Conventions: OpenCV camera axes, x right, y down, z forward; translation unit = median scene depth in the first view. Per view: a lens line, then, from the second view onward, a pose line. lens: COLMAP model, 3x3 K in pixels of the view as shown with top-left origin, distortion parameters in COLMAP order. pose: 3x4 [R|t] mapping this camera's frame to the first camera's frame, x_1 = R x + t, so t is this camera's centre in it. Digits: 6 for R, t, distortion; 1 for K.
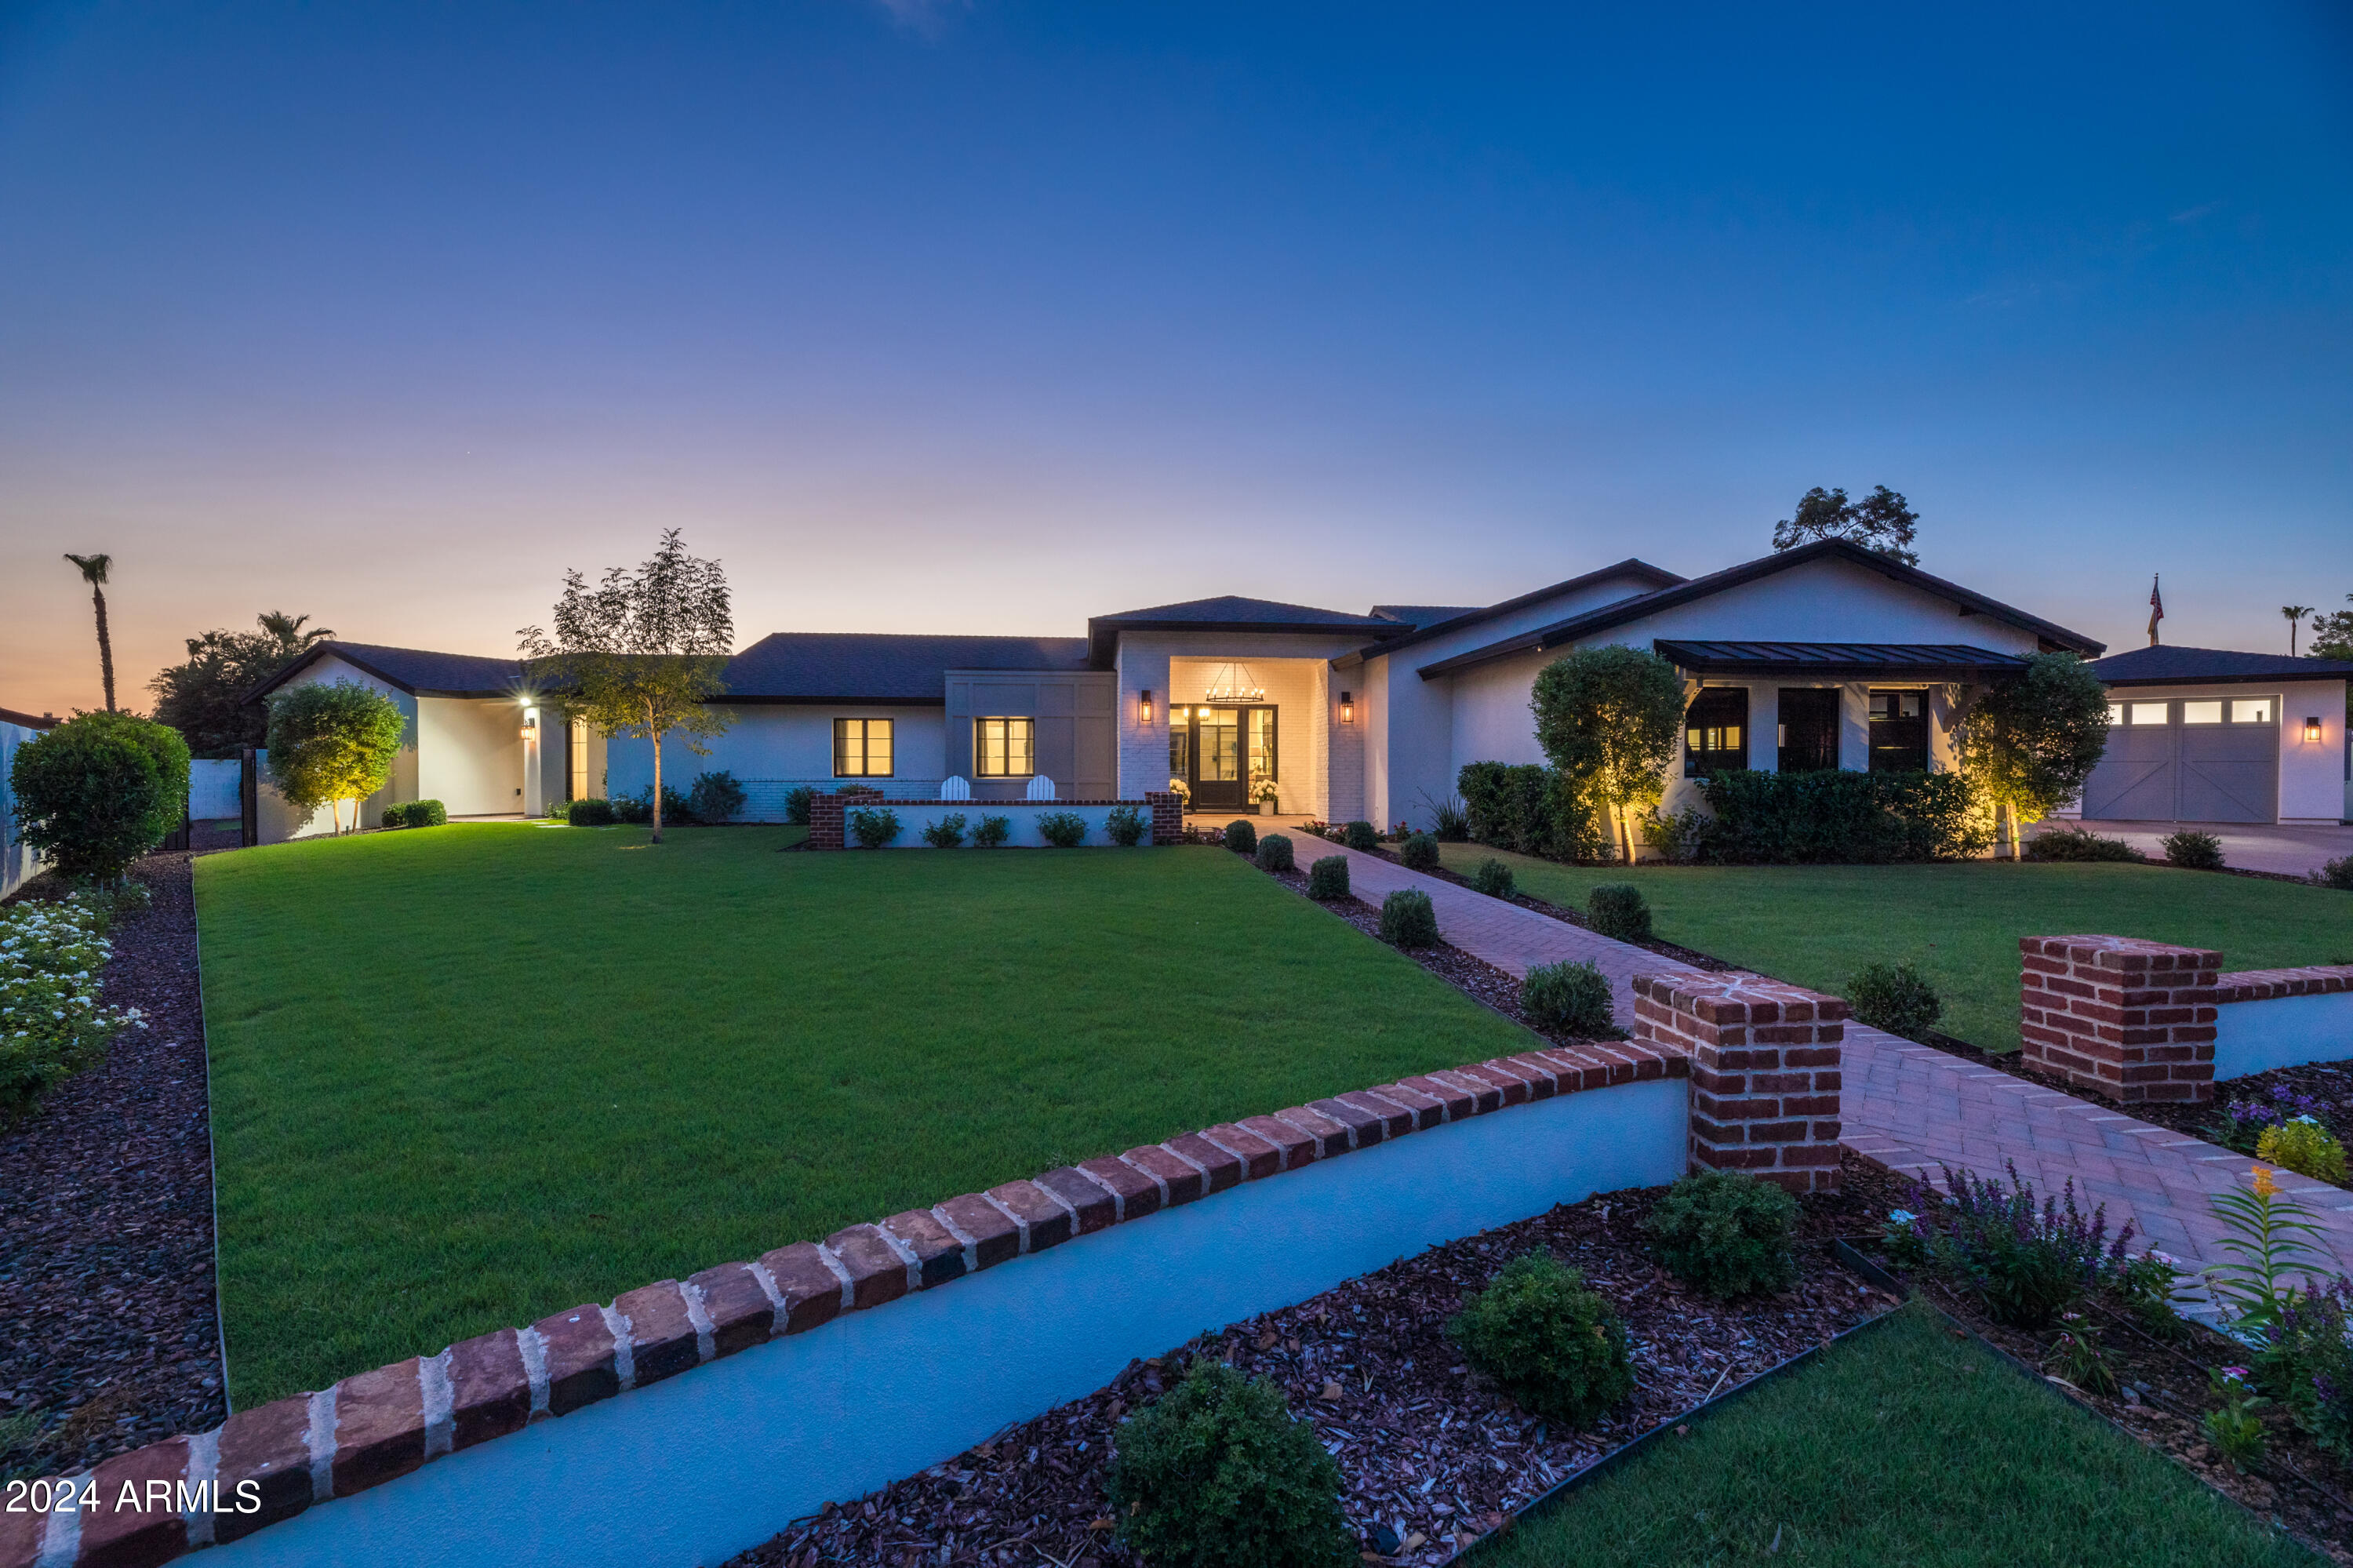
lens RADIAL K [[954.1, 0, 1171.5], [0, 954.1, 780.6], [0, 0, 1]] dist [-0.000845, 0.000642]
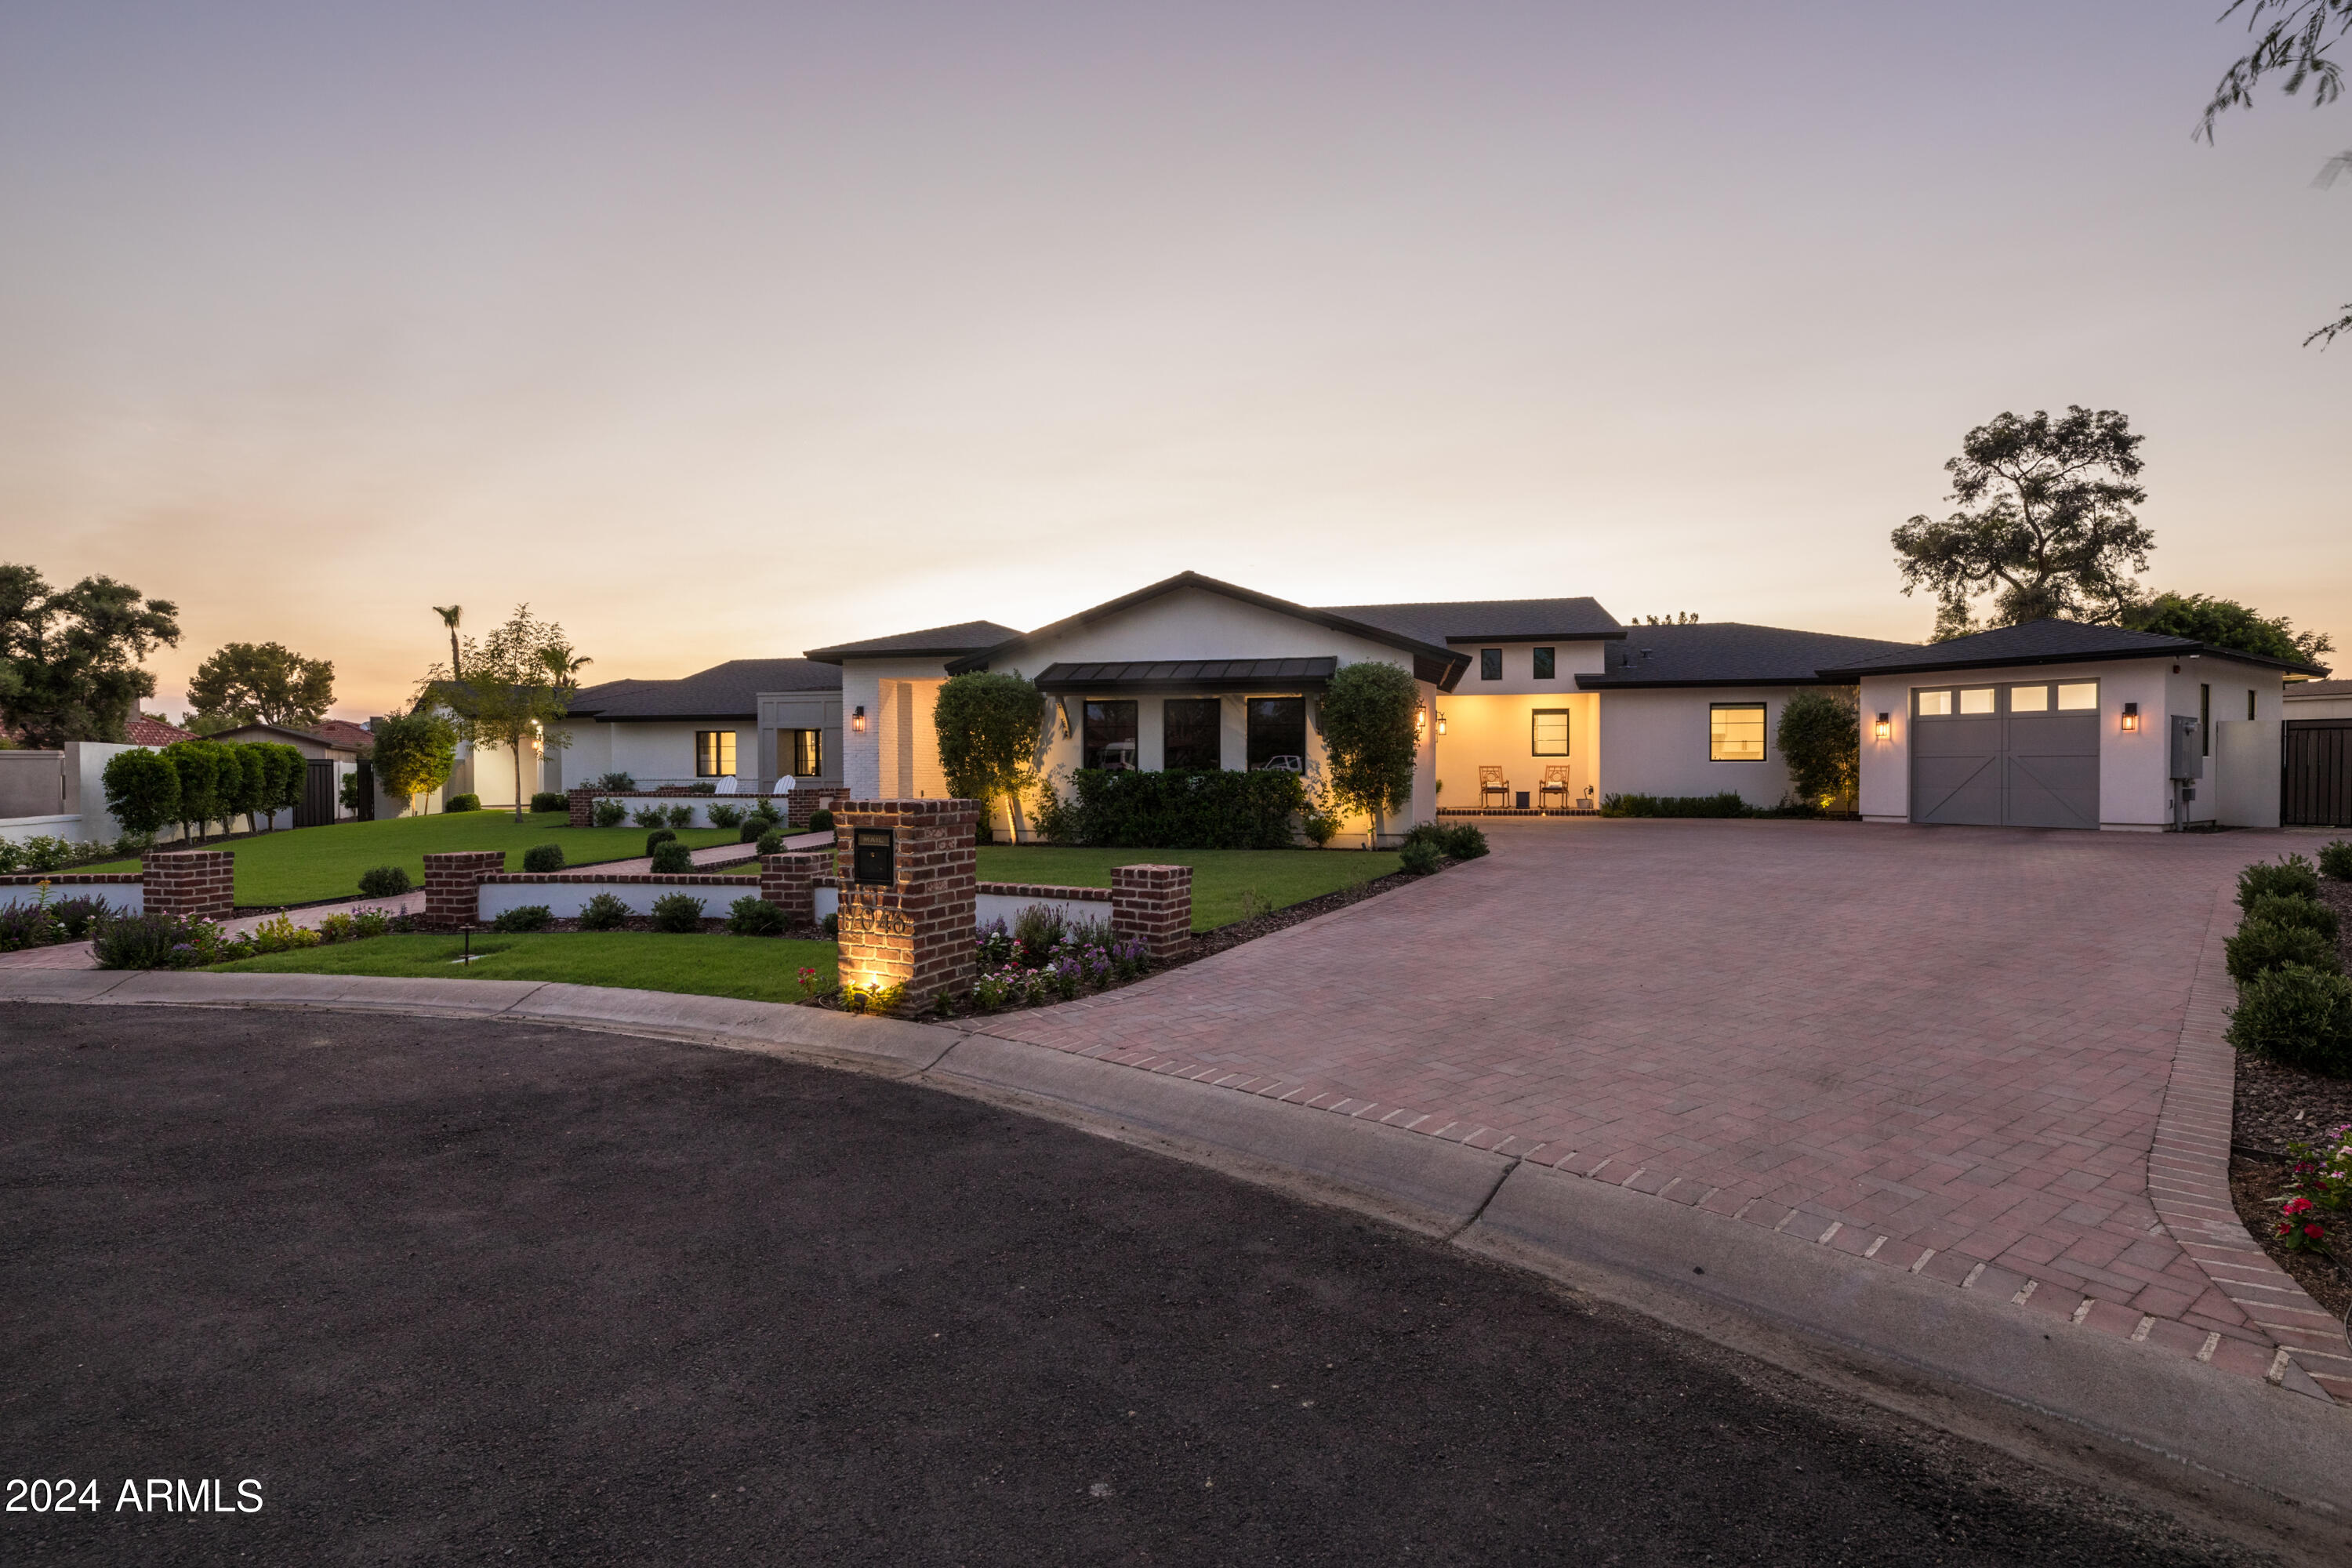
lens RADIAL K [[1063.5, 0, 1168.9], [0, 1063.5, 790.2], [0, 0, 1]] dist [0.000188, -0.000617]
pose [[0.947989, 0.002676, -0.318292, 0.739875], [-0.000104, 0.999967, 0.008096, 0.002608], [0.318303, -0.007642, 0.947958, -0.170611]]
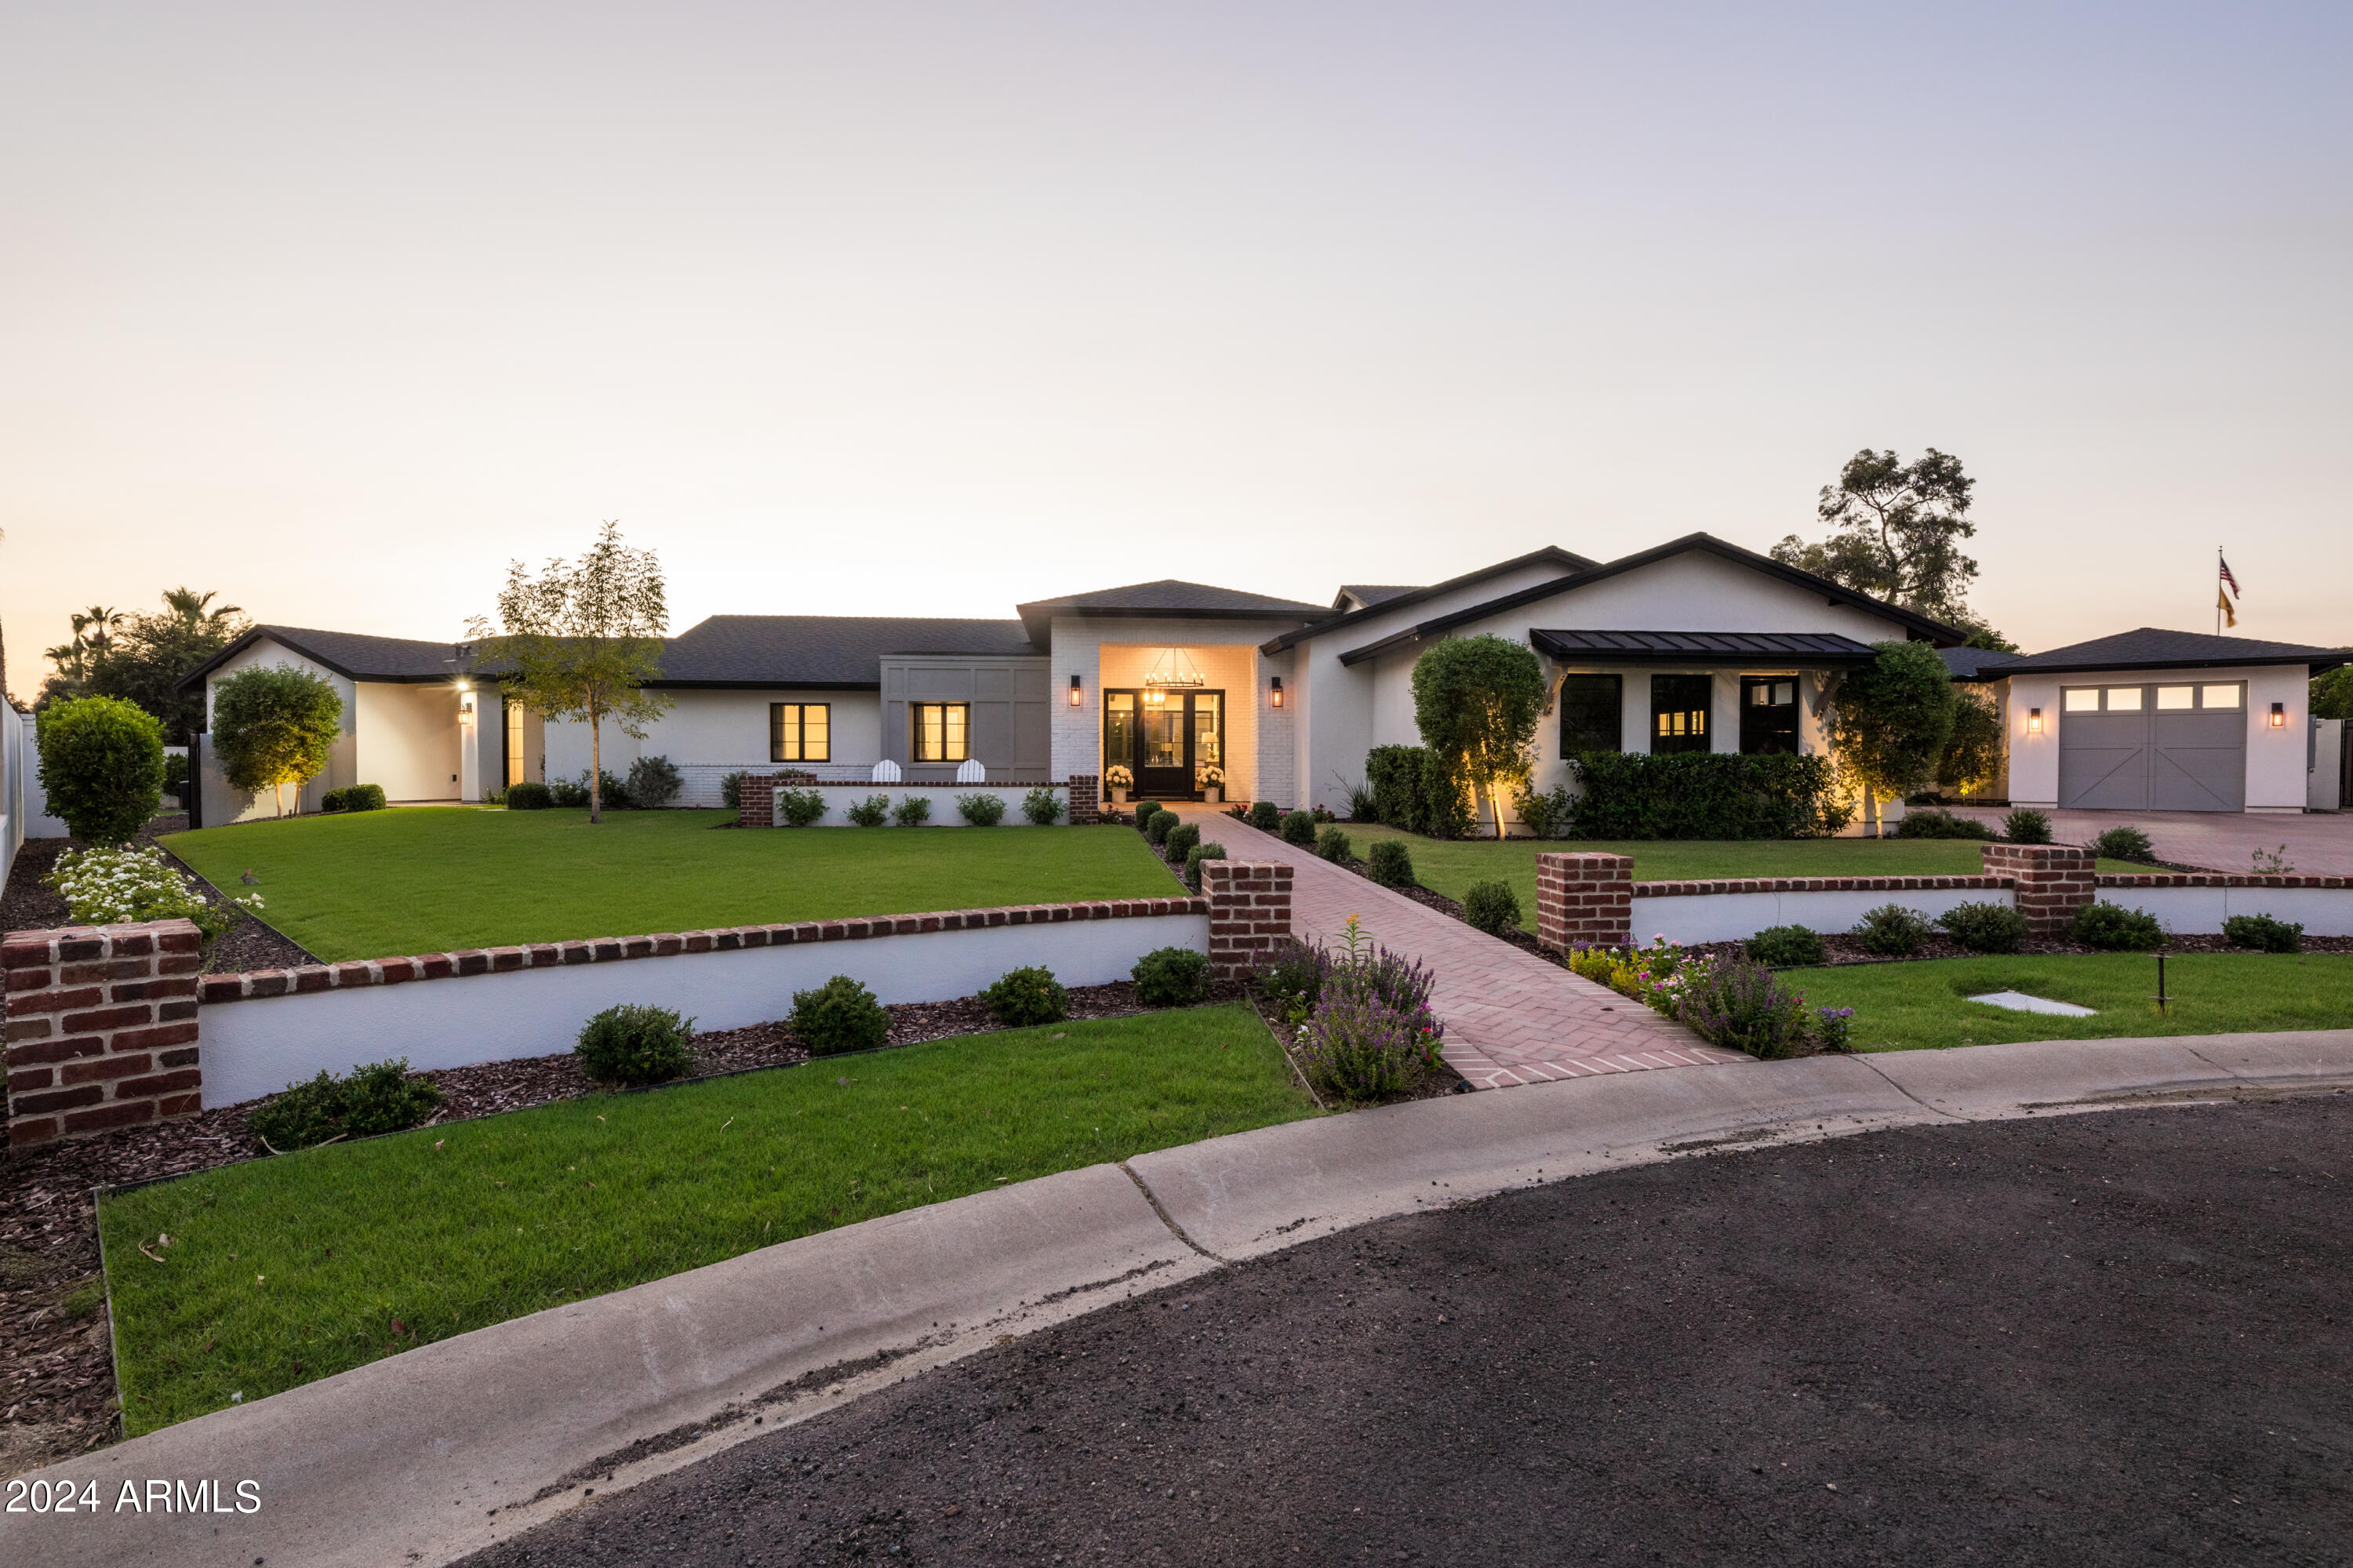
lens RADIAL K [[1116.2, 0, 1175.2], [0, 1116.2, 776.7], [0, 0, 1]] dist [-0.002465, 0.001412]
pose [[0.999921, 0.001488, -0.012508, 0.087275], [-0.001491, 0.999999, -0.000228, 0.011710], [0.012508, 0.000247, 0.999922, -0.167903]]
